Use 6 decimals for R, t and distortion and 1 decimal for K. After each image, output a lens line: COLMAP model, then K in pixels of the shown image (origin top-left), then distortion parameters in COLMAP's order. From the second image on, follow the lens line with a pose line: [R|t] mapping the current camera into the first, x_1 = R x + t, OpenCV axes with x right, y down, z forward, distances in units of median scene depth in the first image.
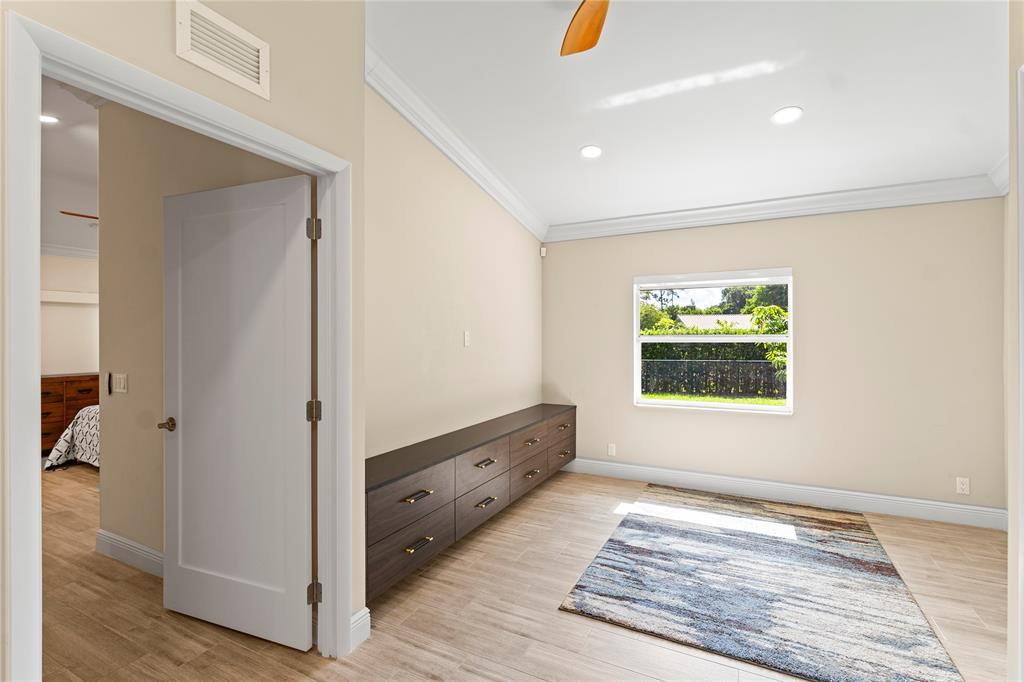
lens RADIAL K [[469.3, 0, 512.7], [0, 469.3, 336.3], [0, 0, 1]] dist [0.000685, 0.000303]
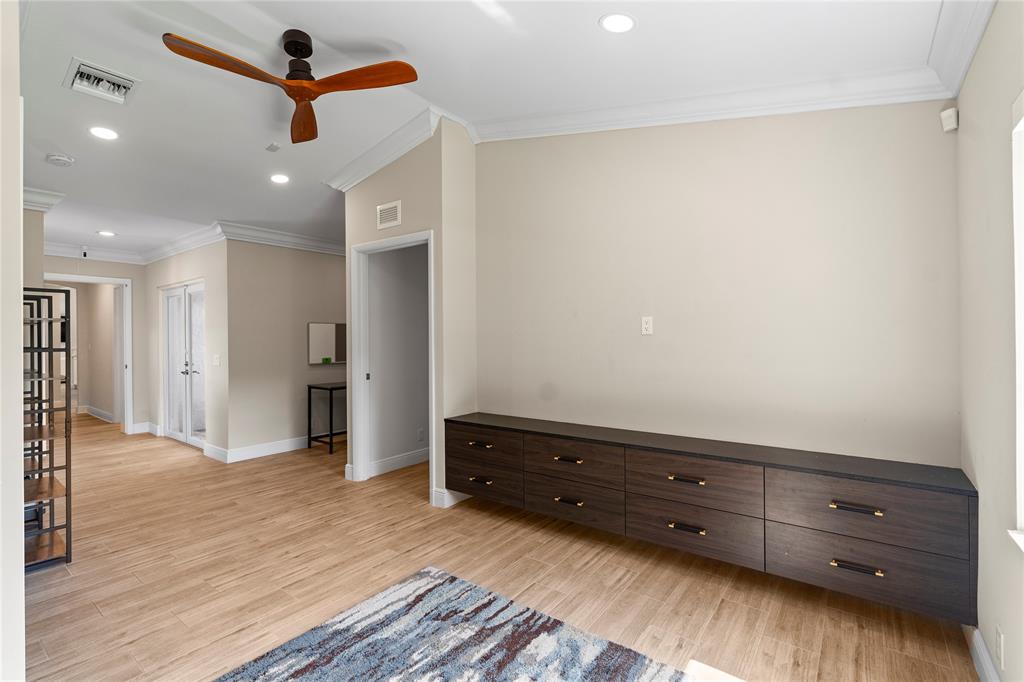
lens RADIAL K [[462.4, 0, 512.4], [0, 462.4, 337.7], [0, 0, 1]] dist [0.000359, 0.000148]
pose [[-0.174514, 0.000060, -0.984655, 0.999807], [0.010970, 0.999938, -0.001883, 0.033373], [0.984594, -0.011130, -0.174504, 1.211938]]
